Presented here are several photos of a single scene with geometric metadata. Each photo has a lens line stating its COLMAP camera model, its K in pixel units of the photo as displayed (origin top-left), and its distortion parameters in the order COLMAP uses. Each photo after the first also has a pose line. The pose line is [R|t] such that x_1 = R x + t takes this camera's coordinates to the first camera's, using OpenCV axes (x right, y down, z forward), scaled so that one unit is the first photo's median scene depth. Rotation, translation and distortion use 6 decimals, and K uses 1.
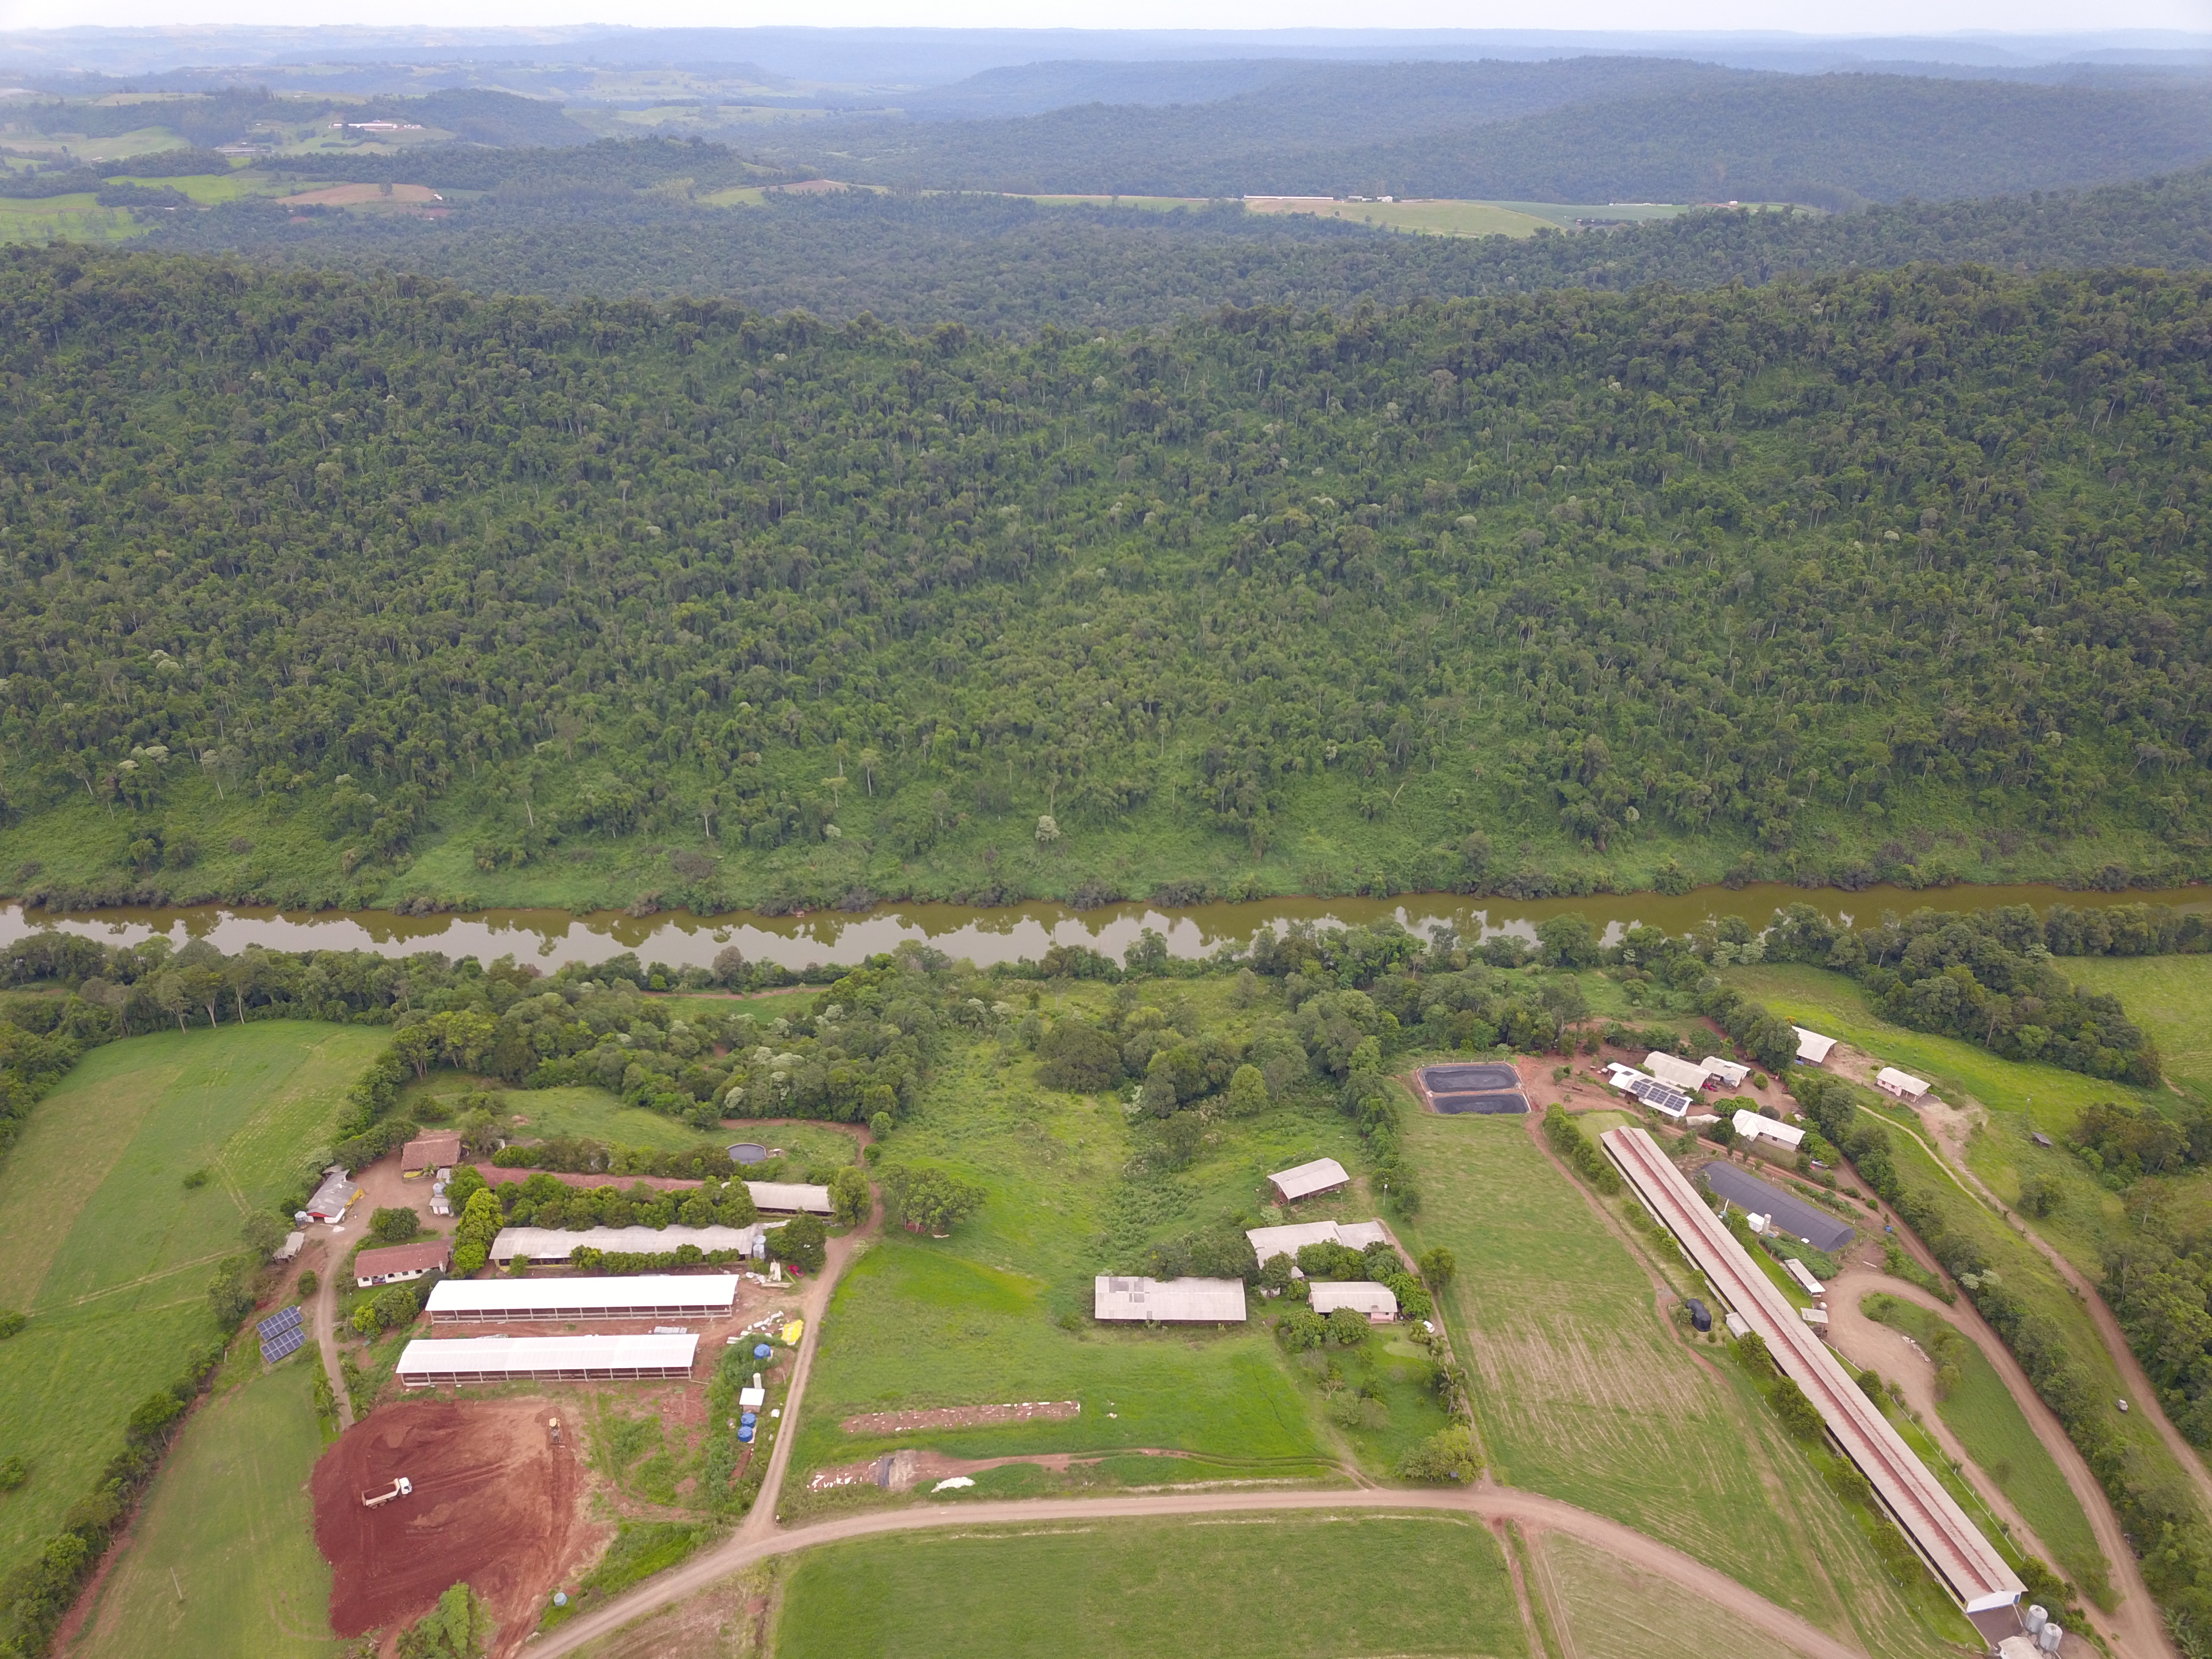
lens RADIAL K [[1694.3, 0, 1094.5], [0, 1694.3, 834.1], [0, 0, 1]] dist [0.012738, -0.006115]
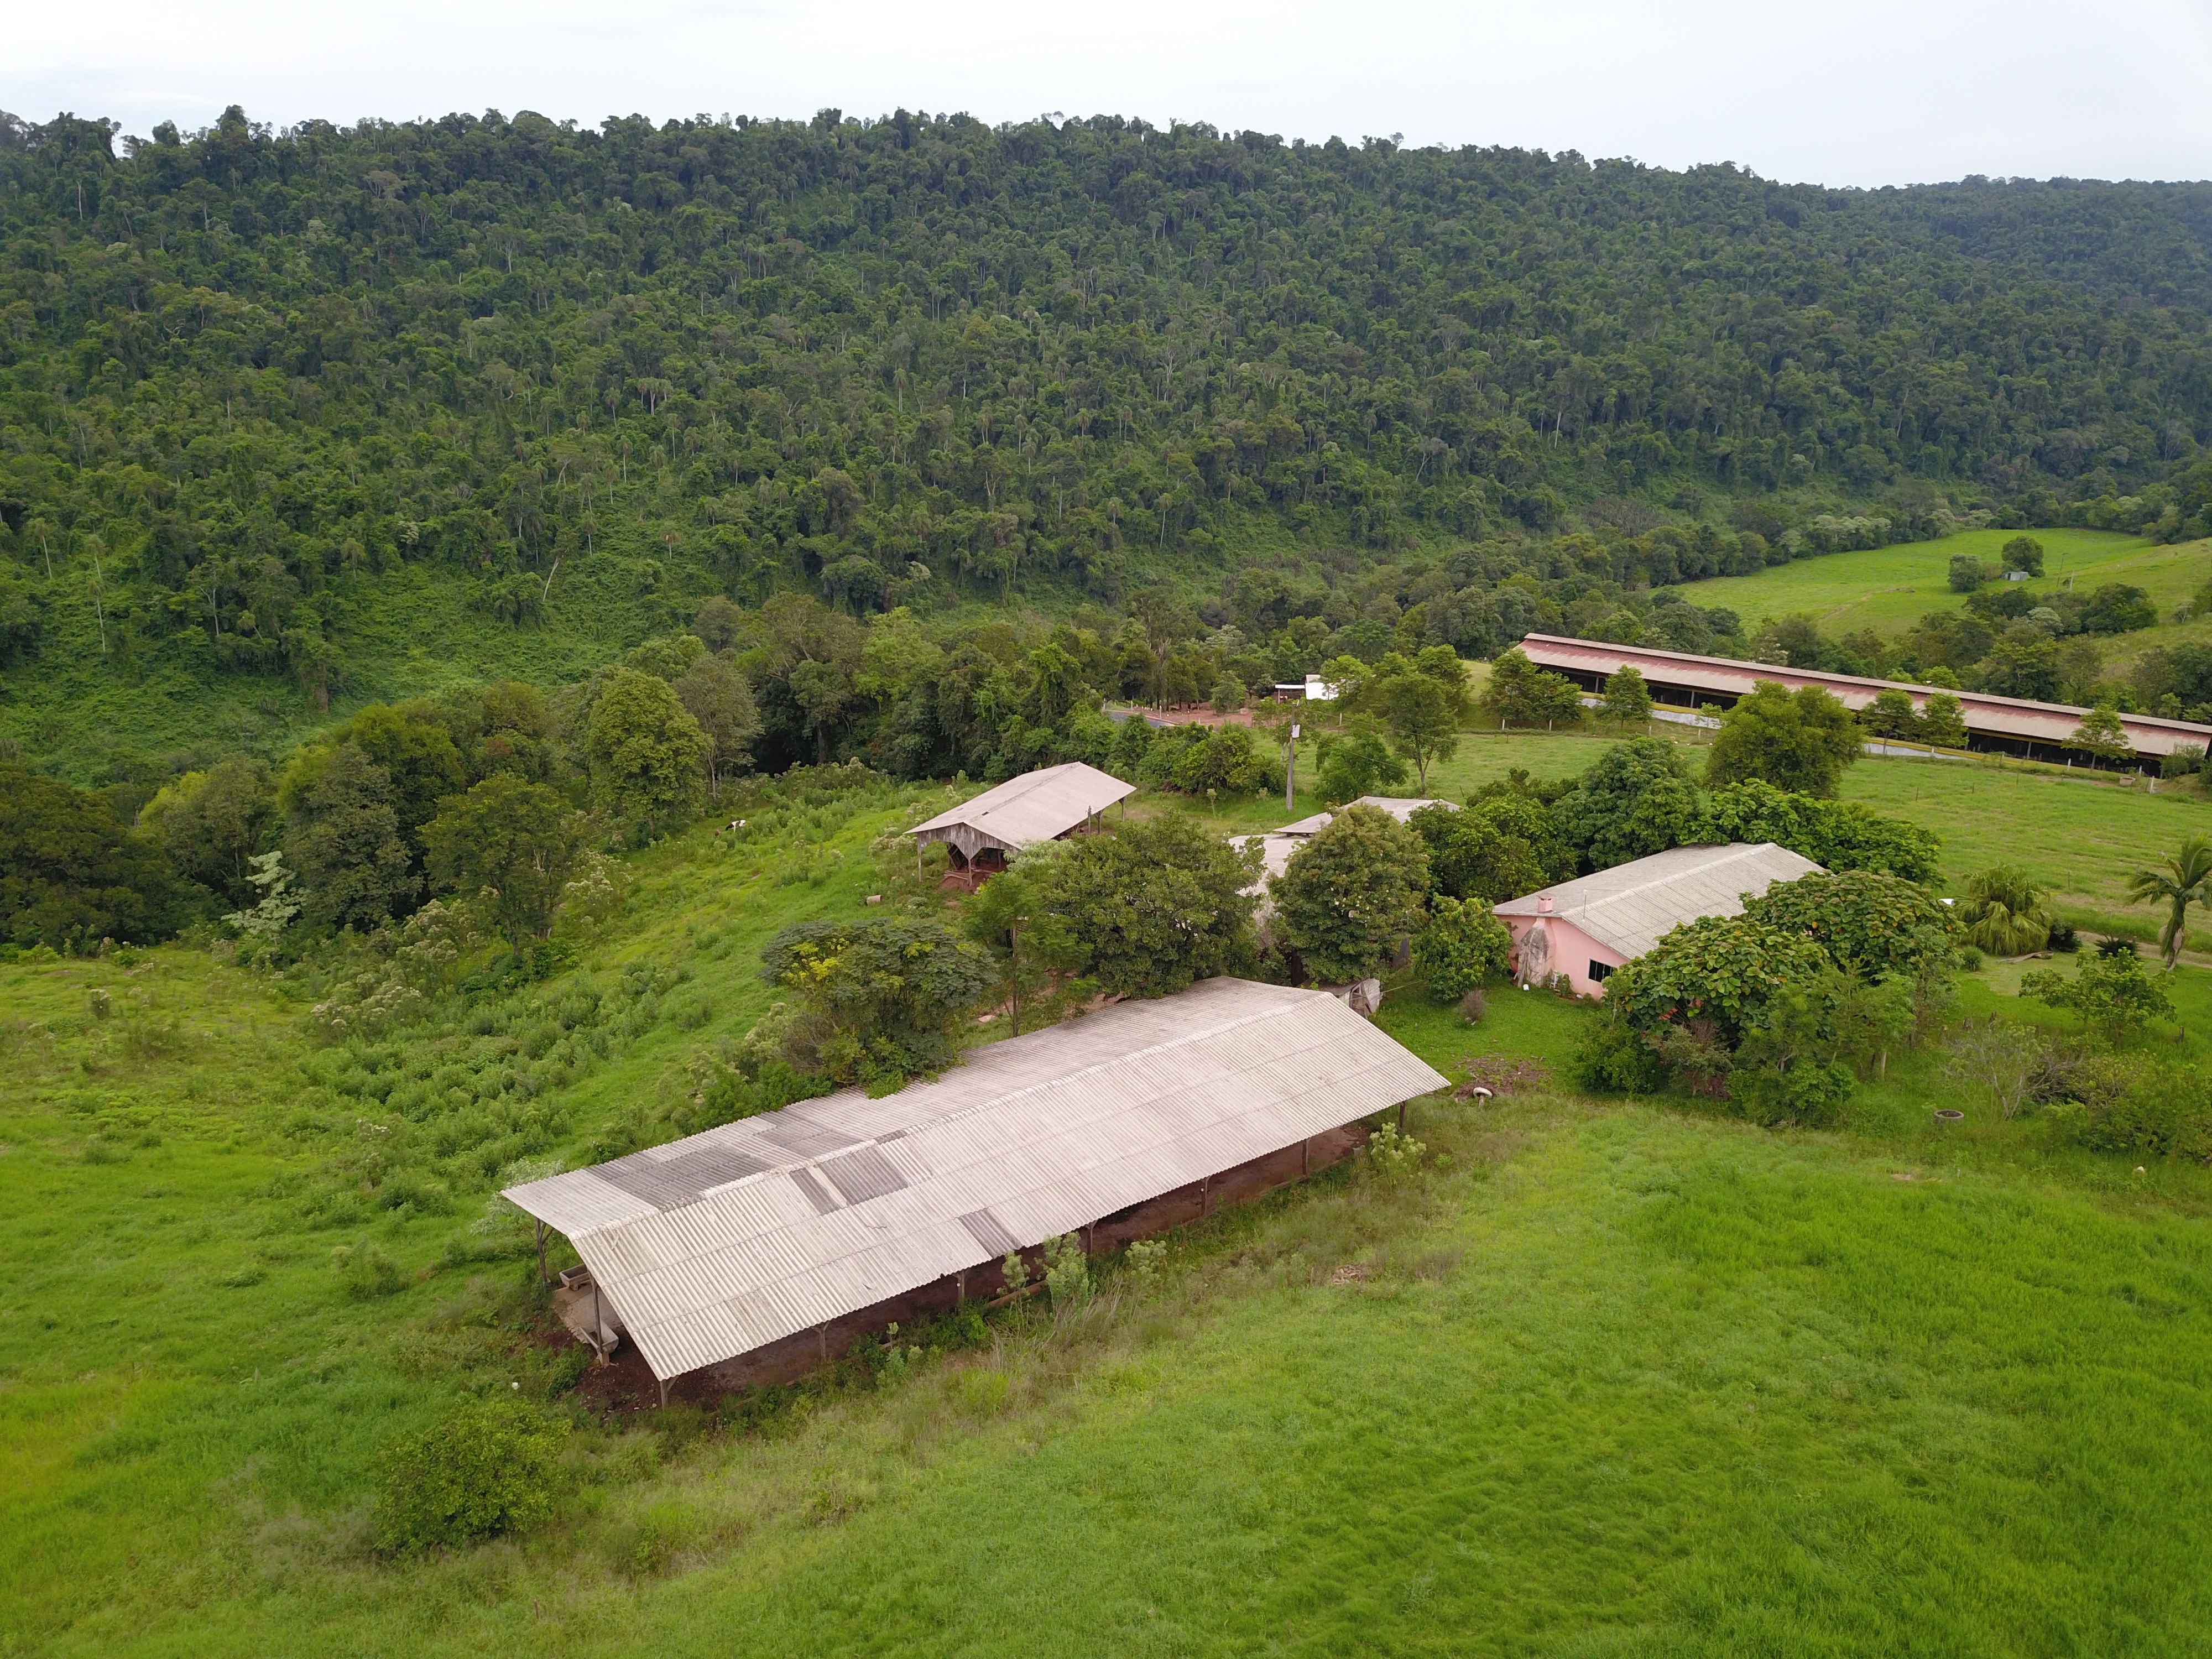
lens RADIAL K [[1699.1, 0, 1094.6], [0, 1699.1, 834.5], [0, 0, 1]] dist [0.009580, -0.004435]
pose [[0.793276, -0.177317, 0.582470, -0.020487], [0.257408, 0.964625, -0.056915, 0.126210], [-0.551773, 0.195082, 0.810857, 0.419581]]
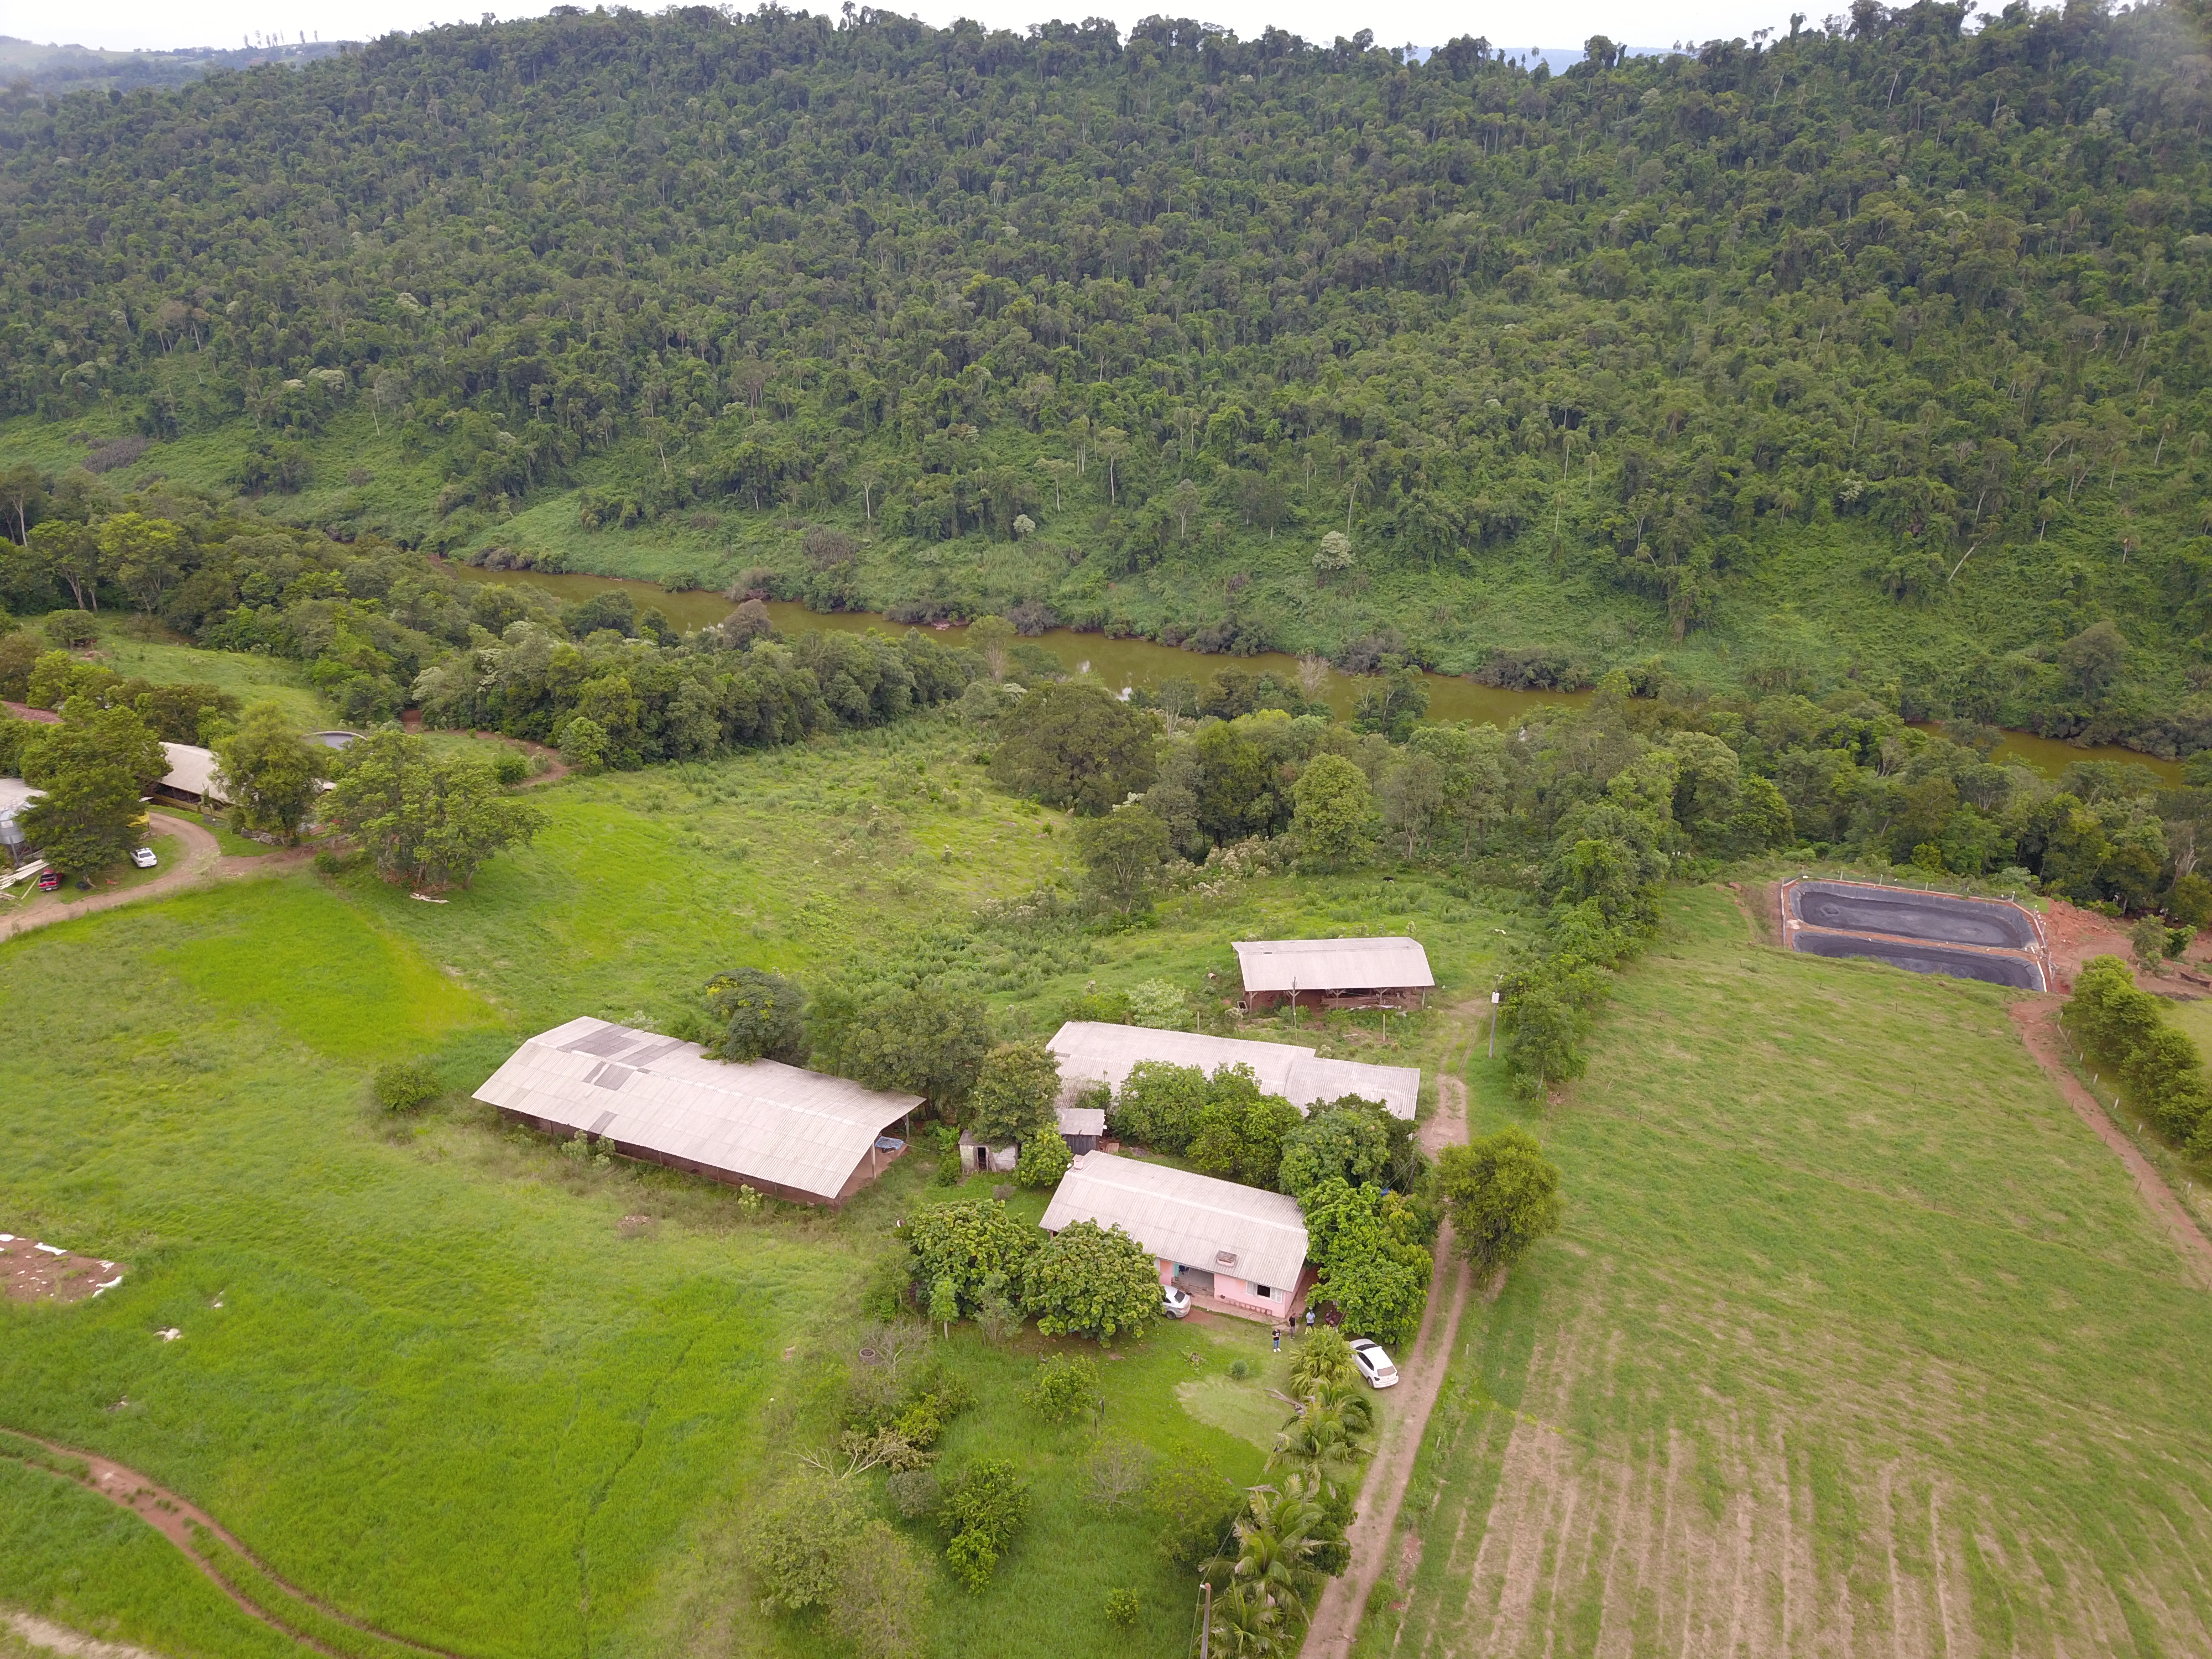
lens RADIAL K [[1710.0, 0, 1096.3], [0, 1710.0, 828.9], [0, 0, 1]] dist [0.000414, 0.009116]
pose [[0.924116, 0.156402, -0.348636, 0.115774], [-0.165141, 0.986259, 0.004714, 0.099874], [0.344583, 0.053218, 0.937246, 0.341237]]
